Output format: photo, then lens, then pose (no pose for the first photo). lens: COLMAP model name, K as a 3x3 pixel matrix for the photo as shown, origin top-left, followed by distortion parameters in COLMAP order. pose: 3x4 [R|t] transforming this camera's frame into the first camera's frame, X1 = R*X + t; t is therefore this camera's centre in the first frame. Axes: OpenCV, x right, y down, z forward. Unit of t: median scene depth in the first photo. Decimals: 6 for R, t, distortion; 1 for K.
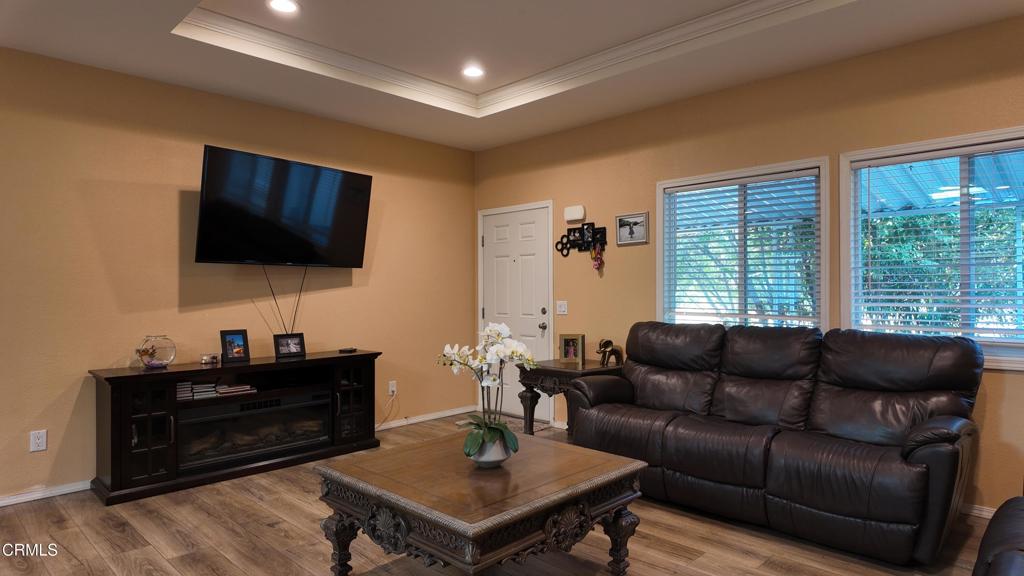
lens RADIAL K [[602.2, 0, 523.4], [0, 602.2, 285.8], [0, 0, 1]] dist [0.041930, -0.038082]
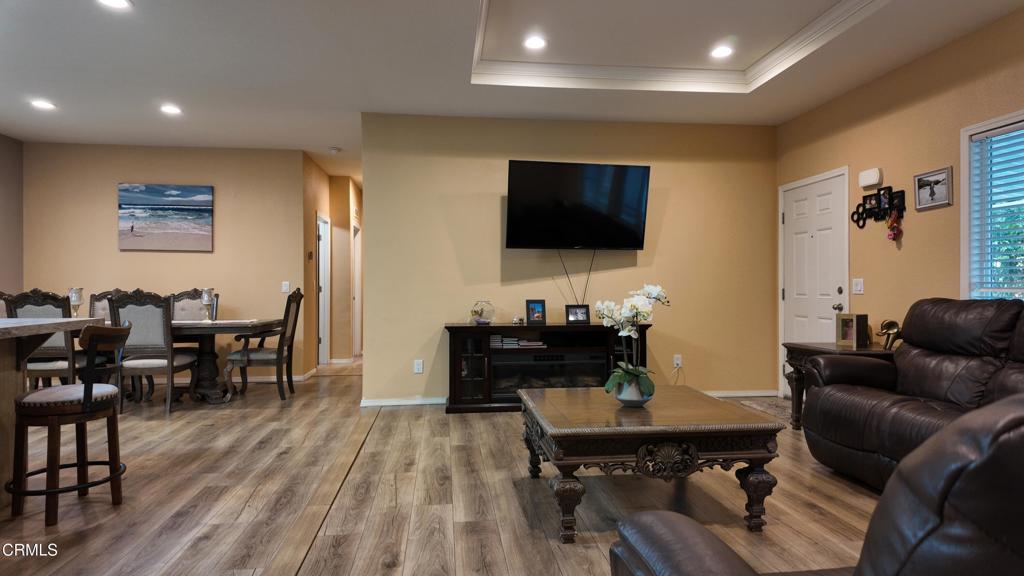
lens RADIAL K [[602.2, 0, 507.8], [0, 602.2, 287.1], [0, 0, 1]] dist [0.041930, -0.038082]
pose [[0.771022, 0.001394, -0.636807, 0.275924], [0.004528, 0.999960, 0.007670, 0.033444], [0.636792, -0.008797, 0.770985, -0.024906]]
